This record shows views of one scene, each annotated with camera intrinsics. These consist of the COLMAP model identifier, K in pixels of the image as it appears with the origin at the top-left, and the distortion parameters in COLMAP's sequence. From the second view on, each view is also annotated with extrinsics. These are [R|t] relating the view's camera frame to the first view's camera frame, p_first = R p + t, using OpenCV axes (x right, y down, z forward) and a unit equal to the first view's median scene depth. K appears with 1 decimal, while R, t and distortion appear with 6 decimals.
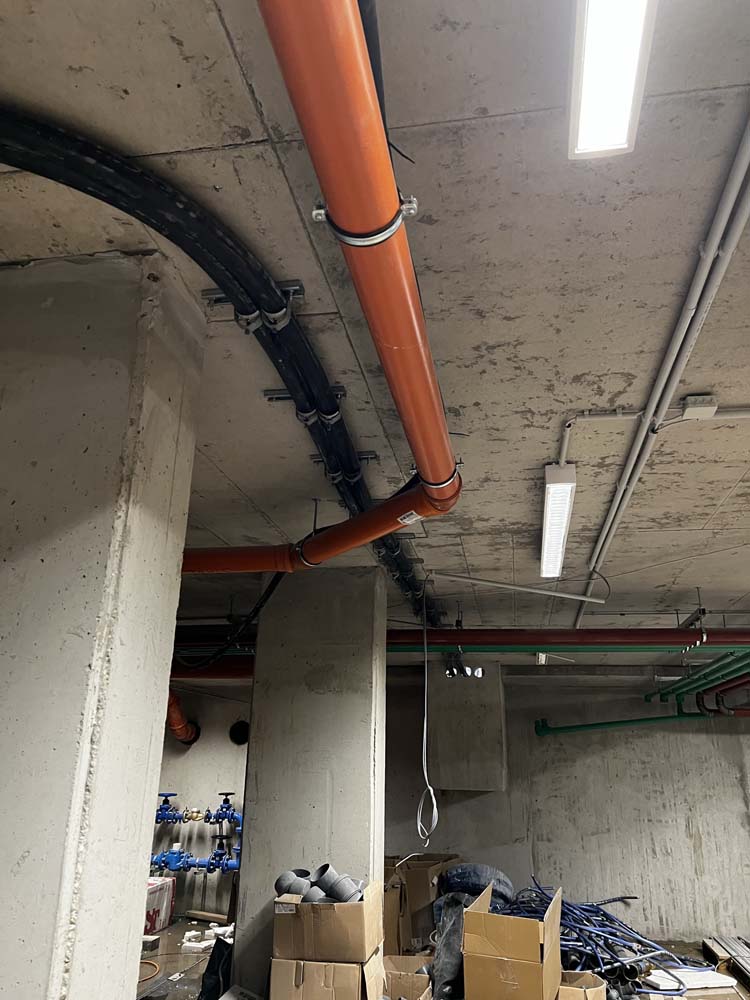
lens RADIAL K [[716.7, 0, 375.0], [0, 716.7, 500.0], [0, 0, 1]] dist [0.003323, -0.028038]
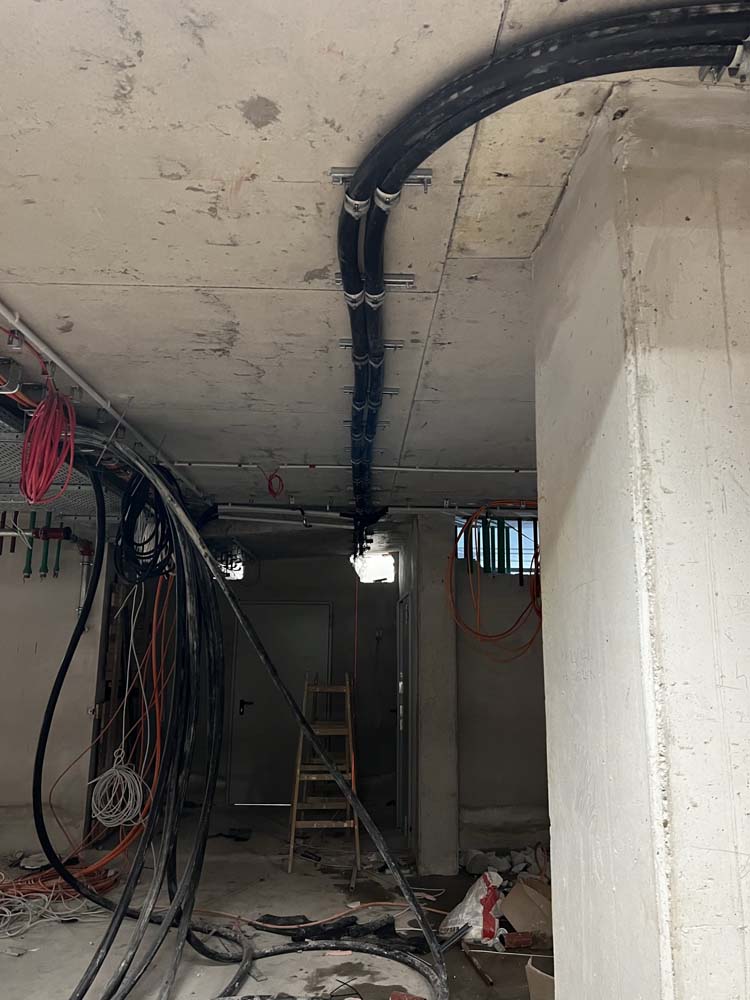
lens RADIAL K [[716.7, 0, 375.0], [0, 716.7, 500.0], [0, 0, 1]] dist [0.003323, -0.028038]
pose [[0.218744, -0.204507, -0.954111, 0.483427], [0.328607, 0.936117, -0.125312, 0.203825], [0.918786, -0.286116, 0.271973, 0.375184]]
